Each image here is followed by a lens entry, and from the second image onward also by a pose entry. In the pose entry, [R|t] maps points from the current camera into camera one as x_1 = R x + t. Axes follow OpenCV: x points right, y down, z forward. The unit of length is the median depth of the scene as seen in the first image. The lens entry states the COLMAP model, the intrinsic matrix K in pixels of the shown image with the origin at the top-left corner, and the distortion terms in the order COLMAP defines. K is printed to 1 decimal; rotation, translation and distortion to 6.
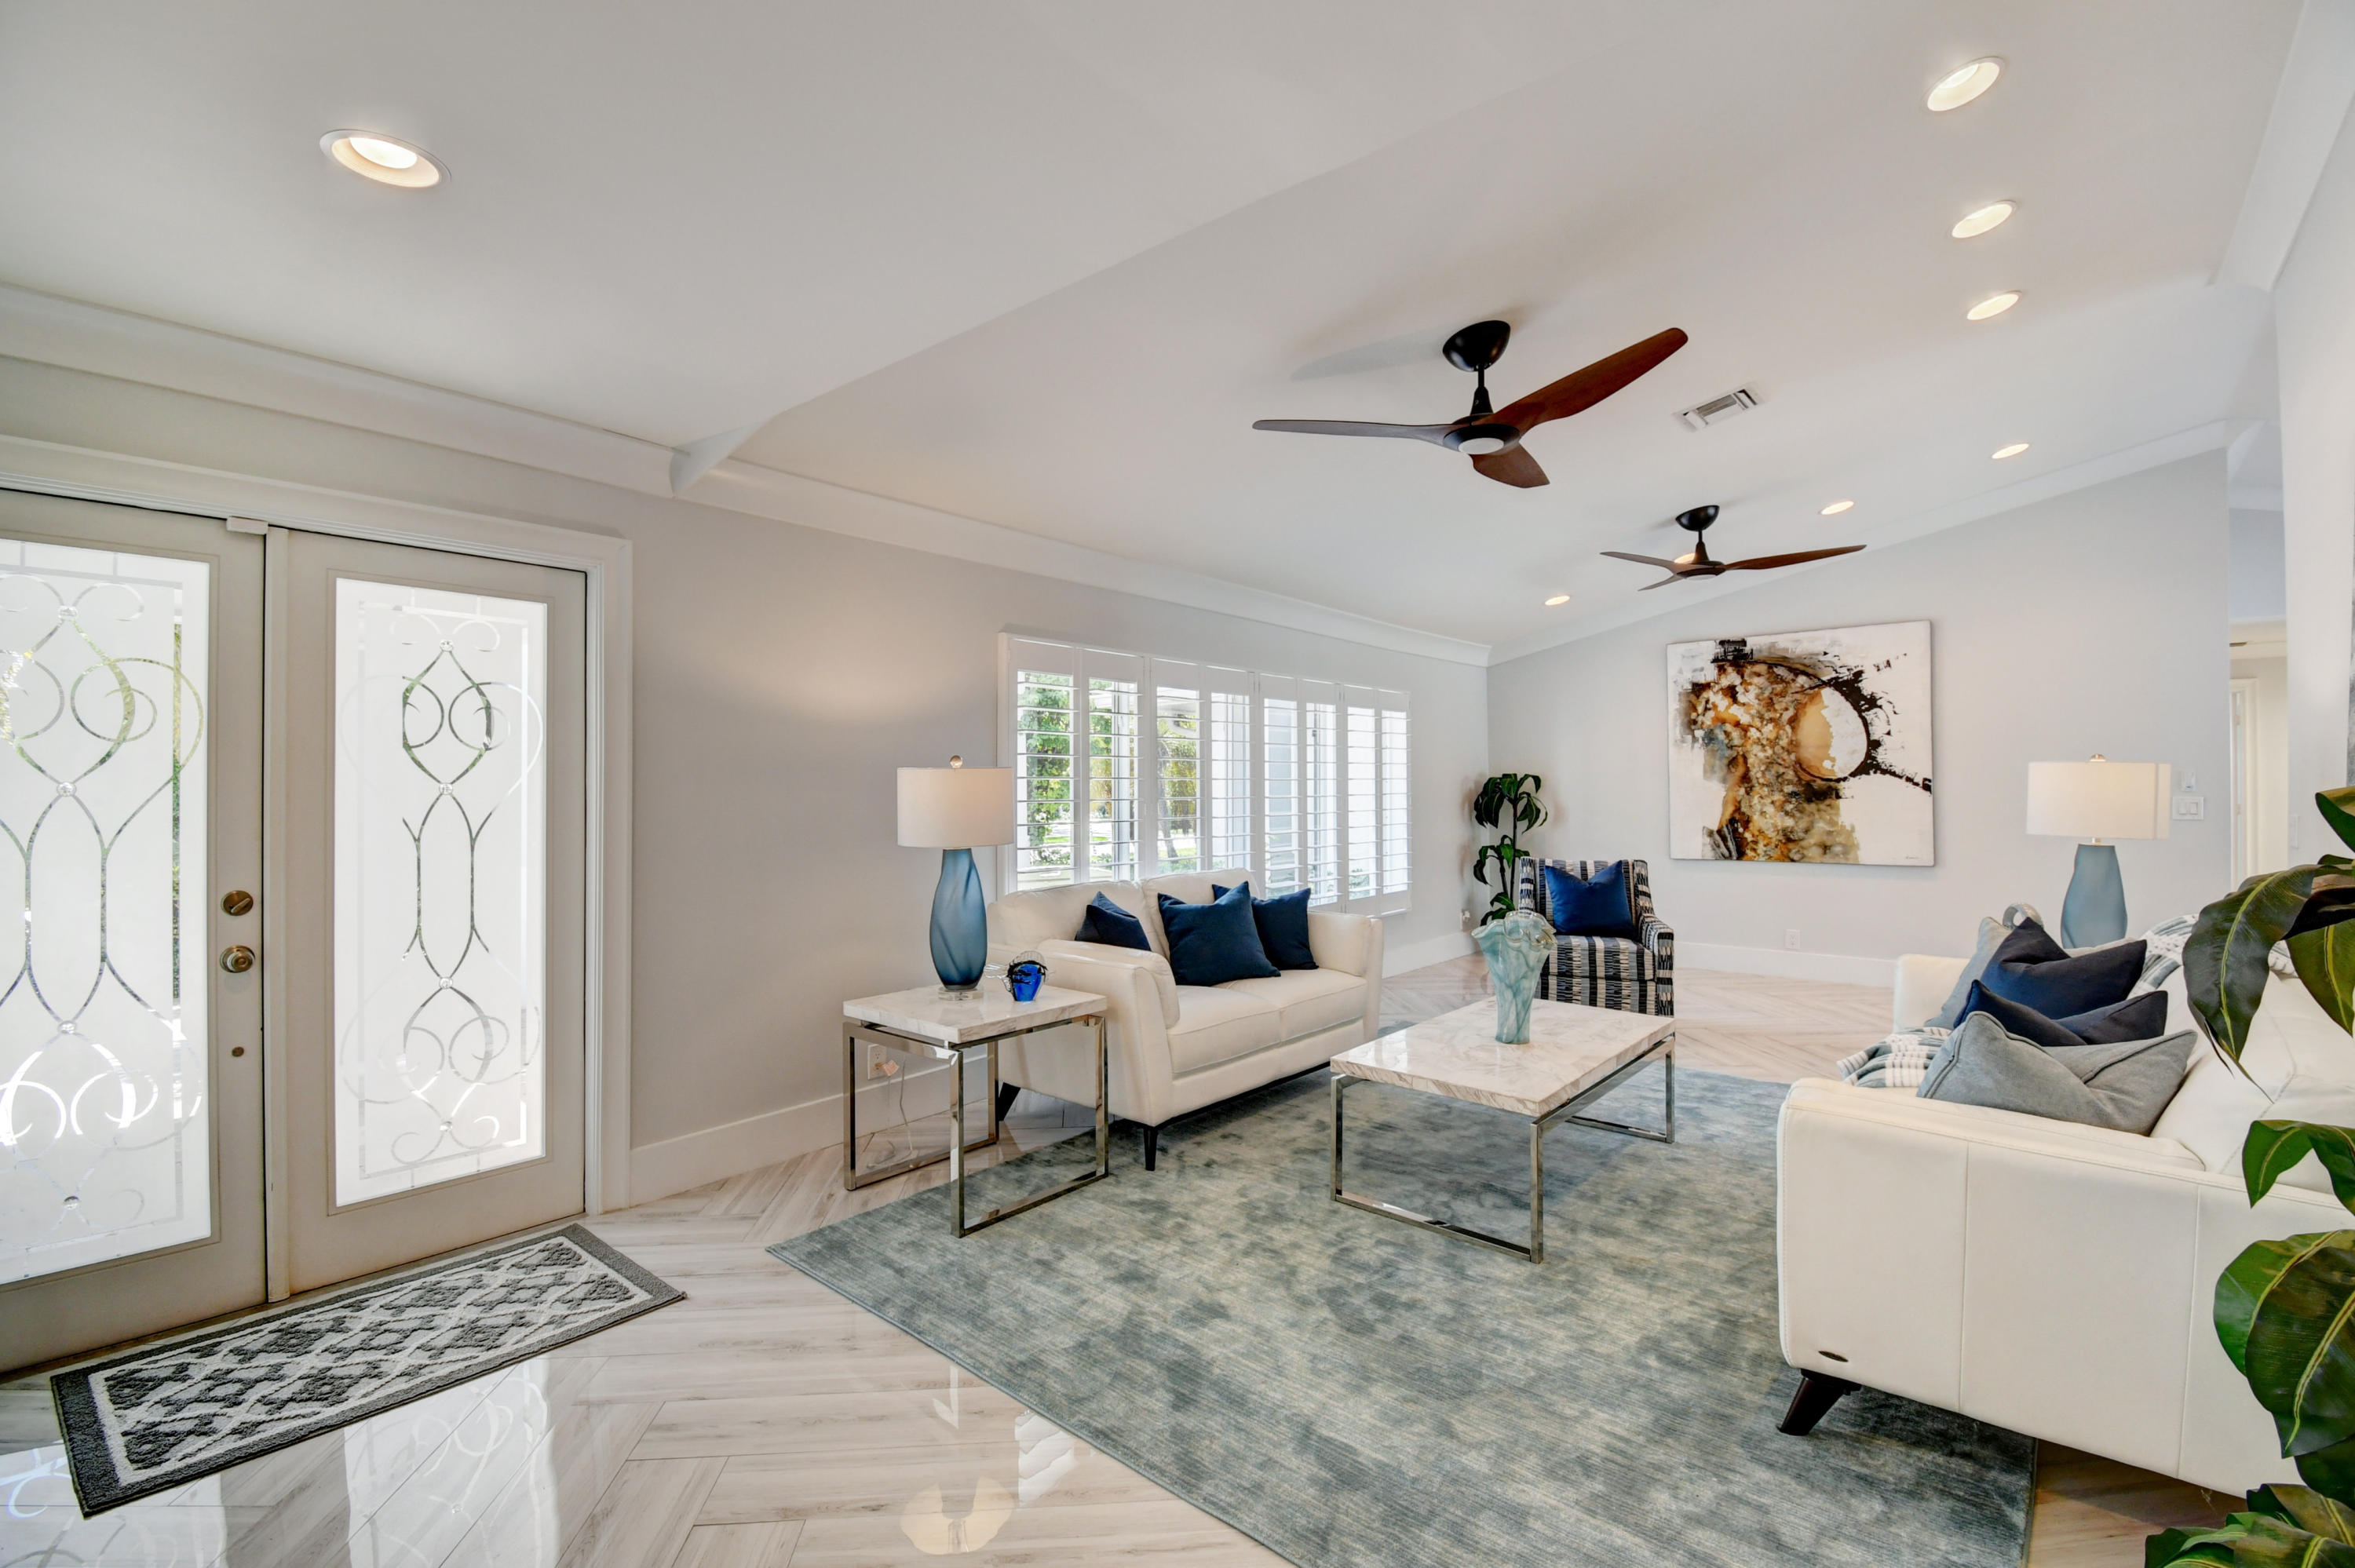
lens RADIAL K [[1054.5, 0, 1173.4], [0, 1054.5, 783.5], [0, 0, 1]] dist [0.003279, -0.011398]
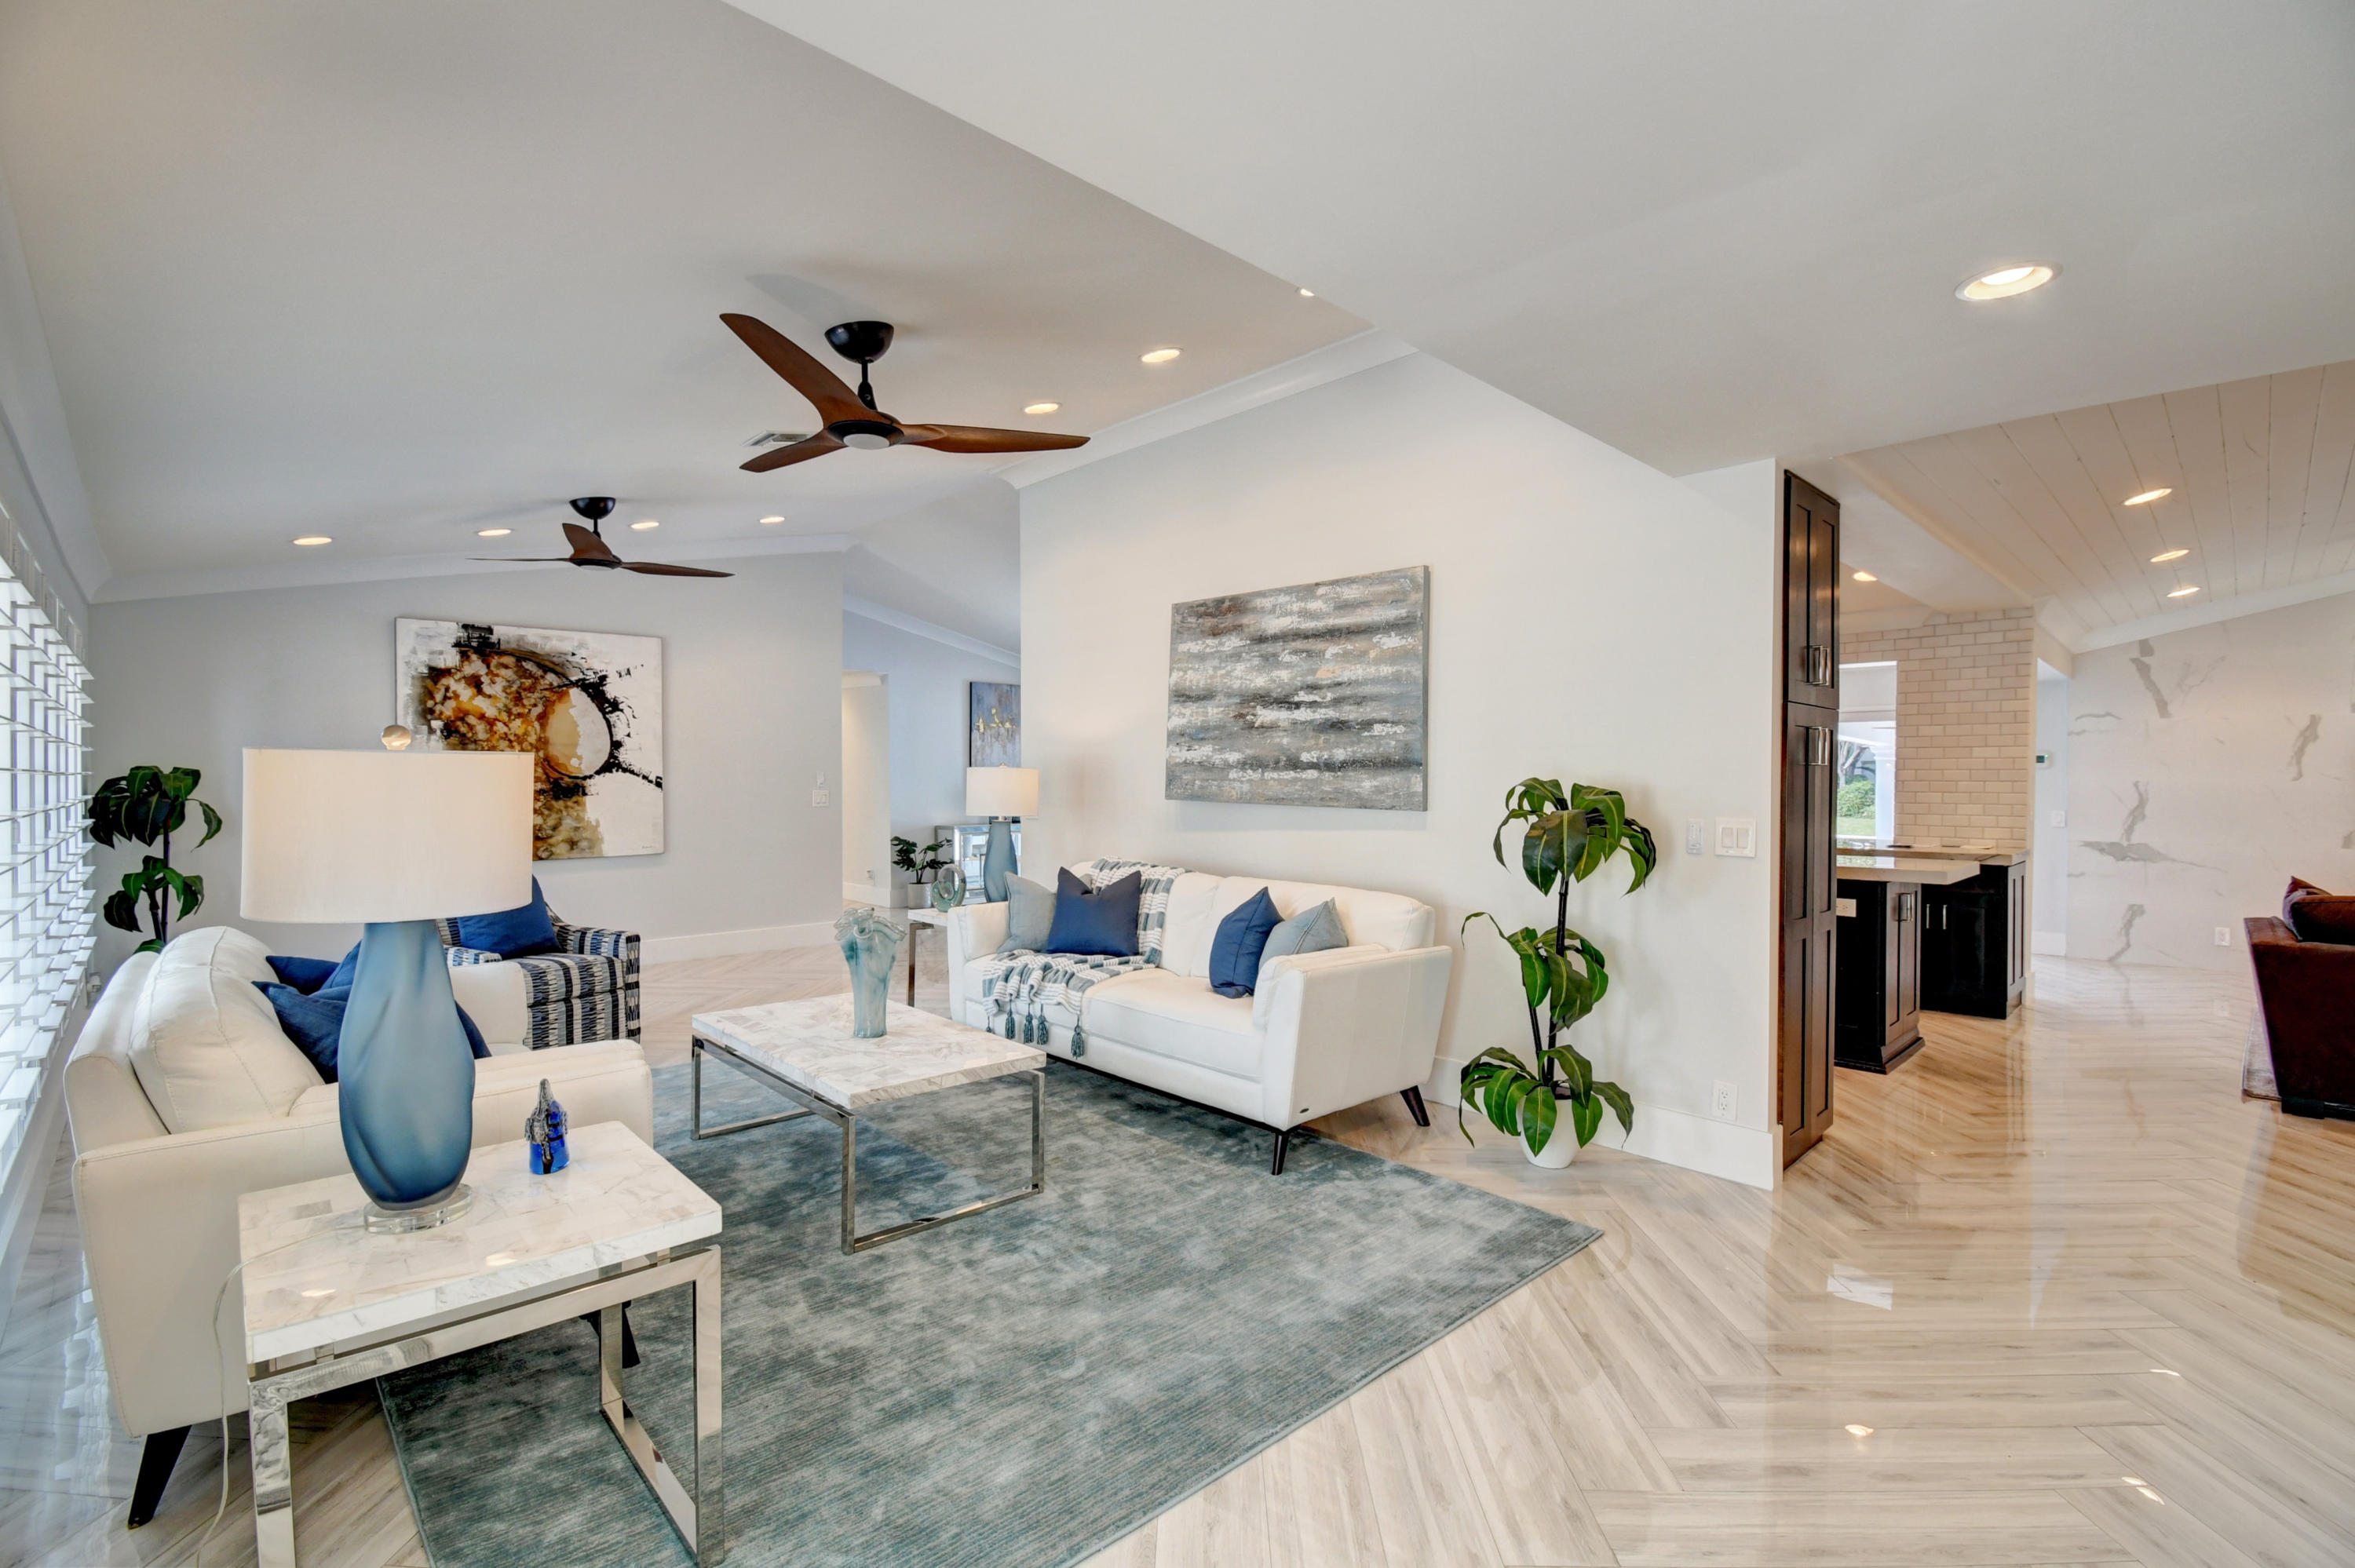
lens RADIAL K [[1054.5, 0, 1171.5], [0, 1054.5, 785.0], [0, 0, 1]] dist [0.003279, -0.011398]
pose [[0.102004, -0.003306, 0.994778, -0.342219], [-0.002246, 0.999991, 0.003553, -0.001063], [-0.994781, -0.002597, 0.101996, 0.314770]]
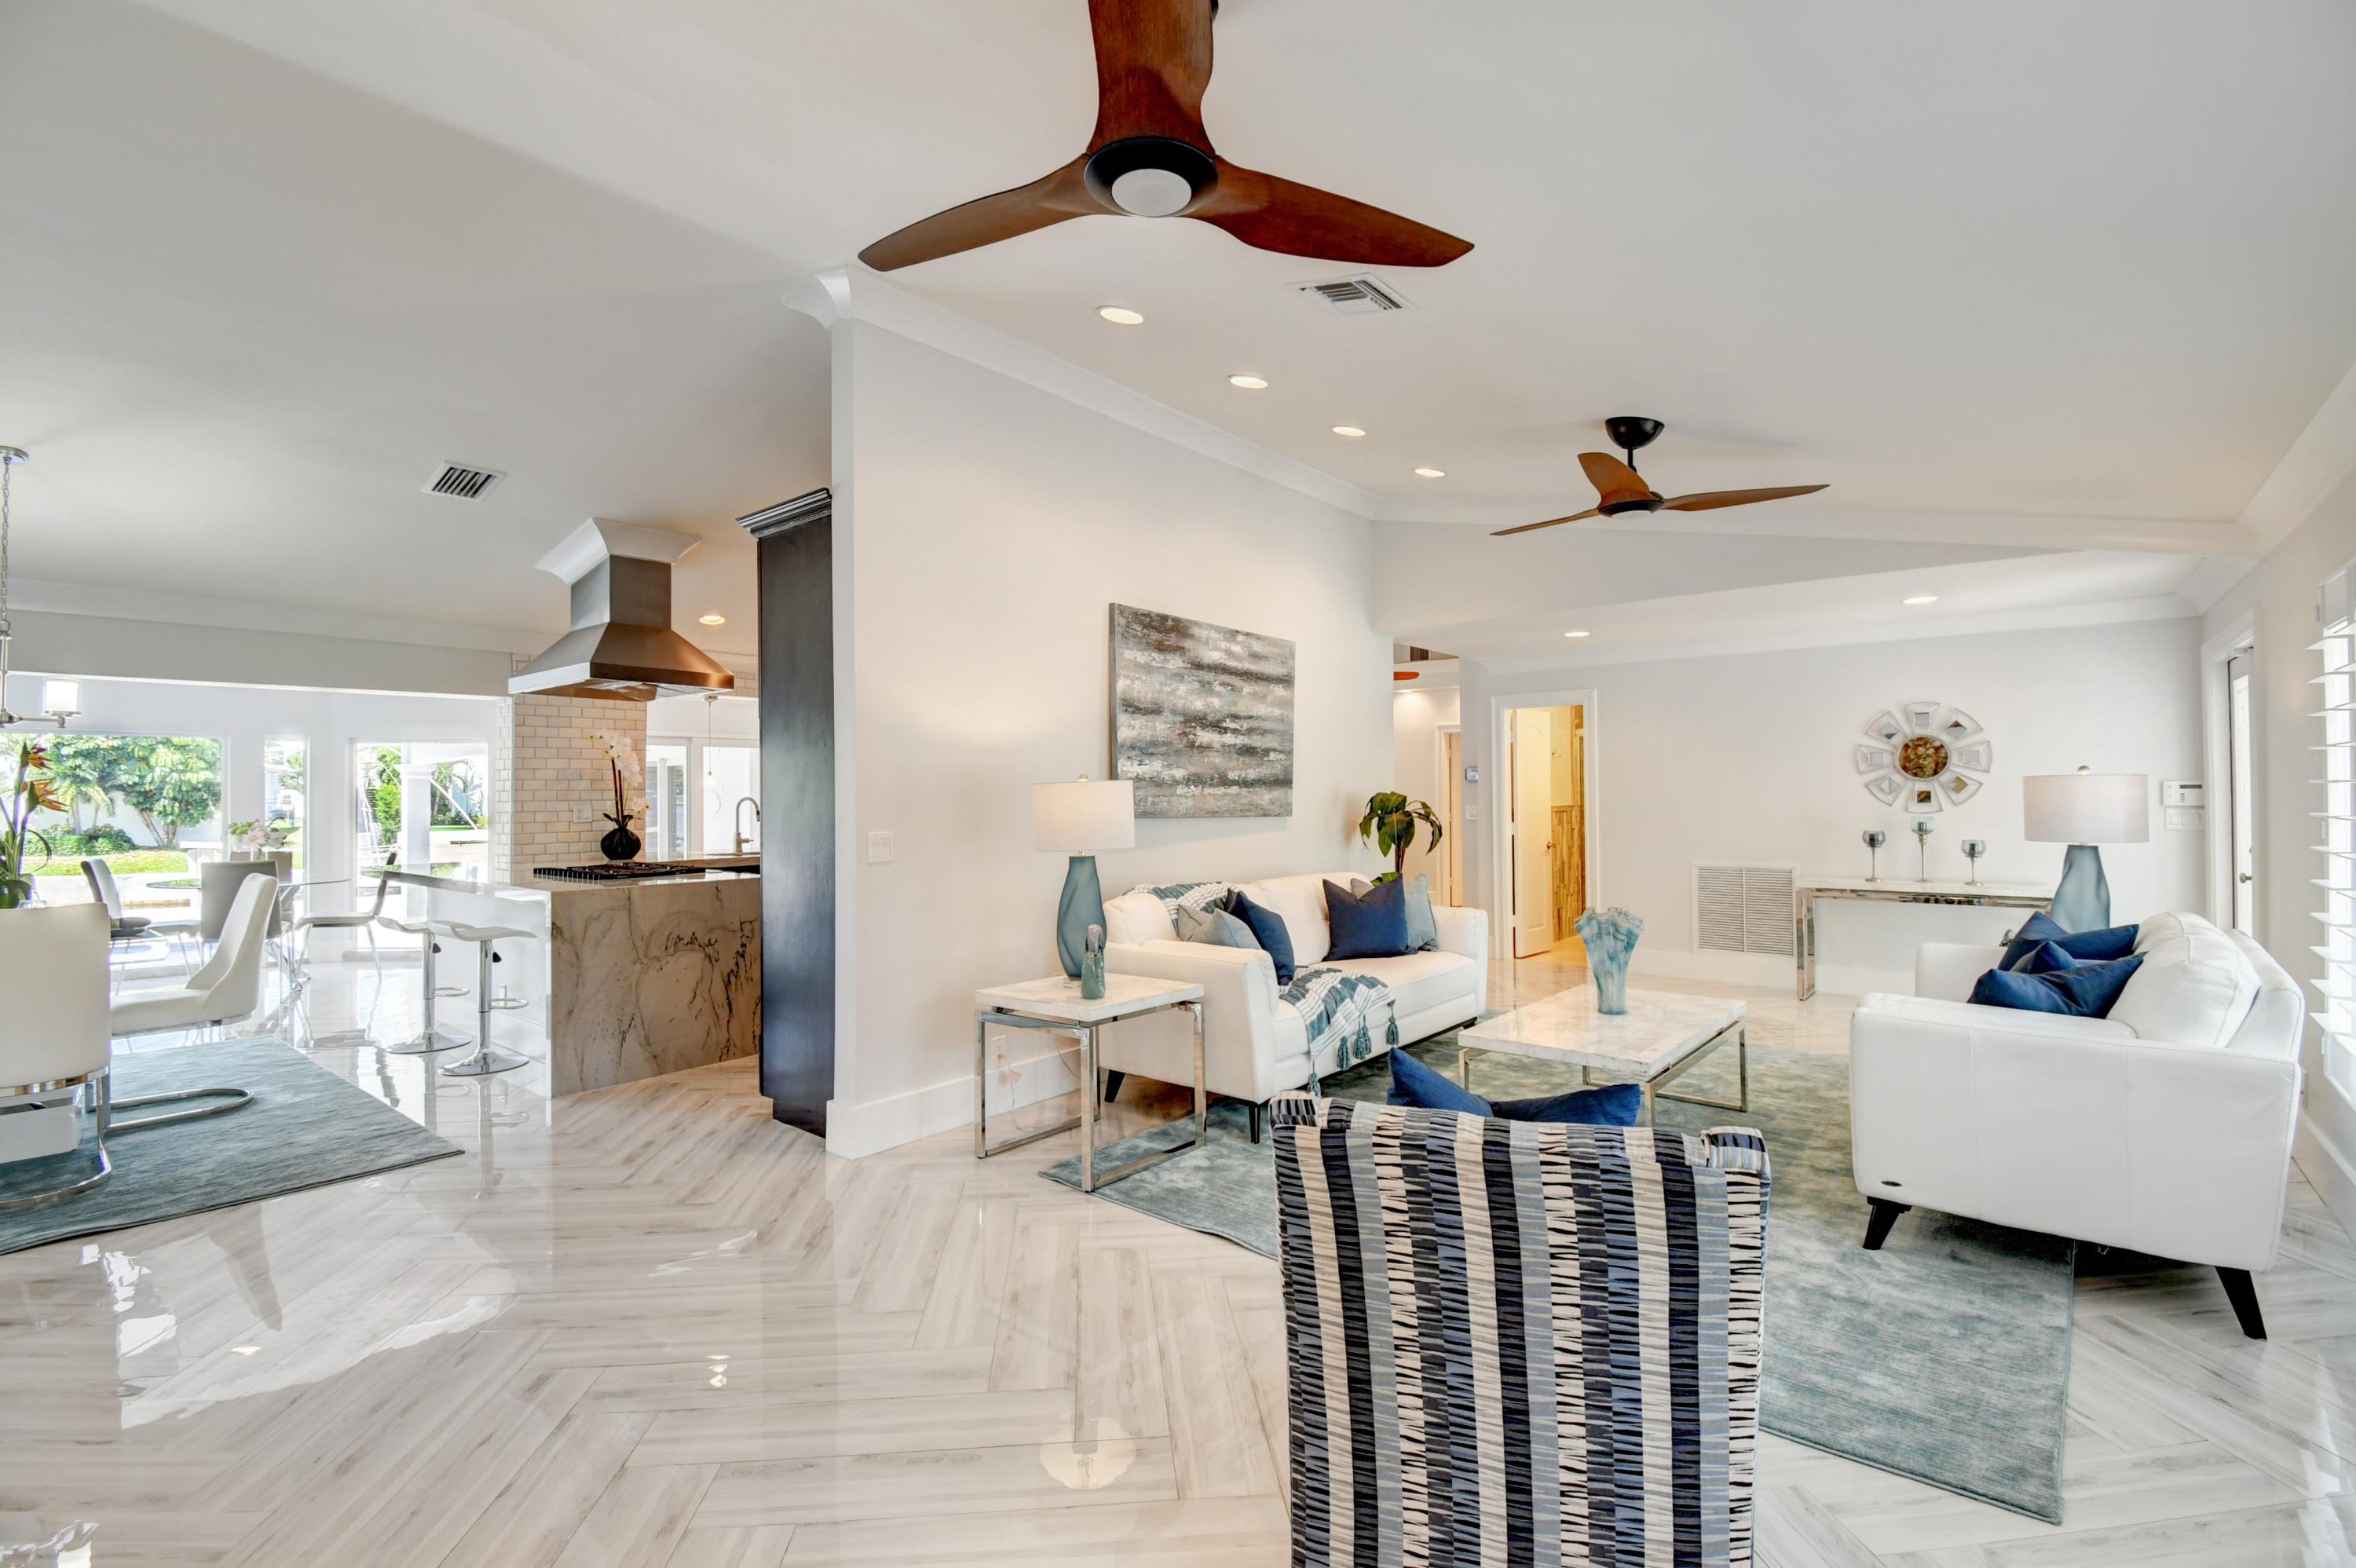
lens RADIAL K [[1054.9, 0, 1179.5], [0, 1054.9, 779.5], [0, 0, 1]] dist [0.003279, -0.011398]
pose [[-0.999851, 0.010424, -0.013789, 0.418395], [0.010628, 0.999835, -0.014761, -0.002458], [0.013633, -0.014906, -0.999796, 1.121058]]
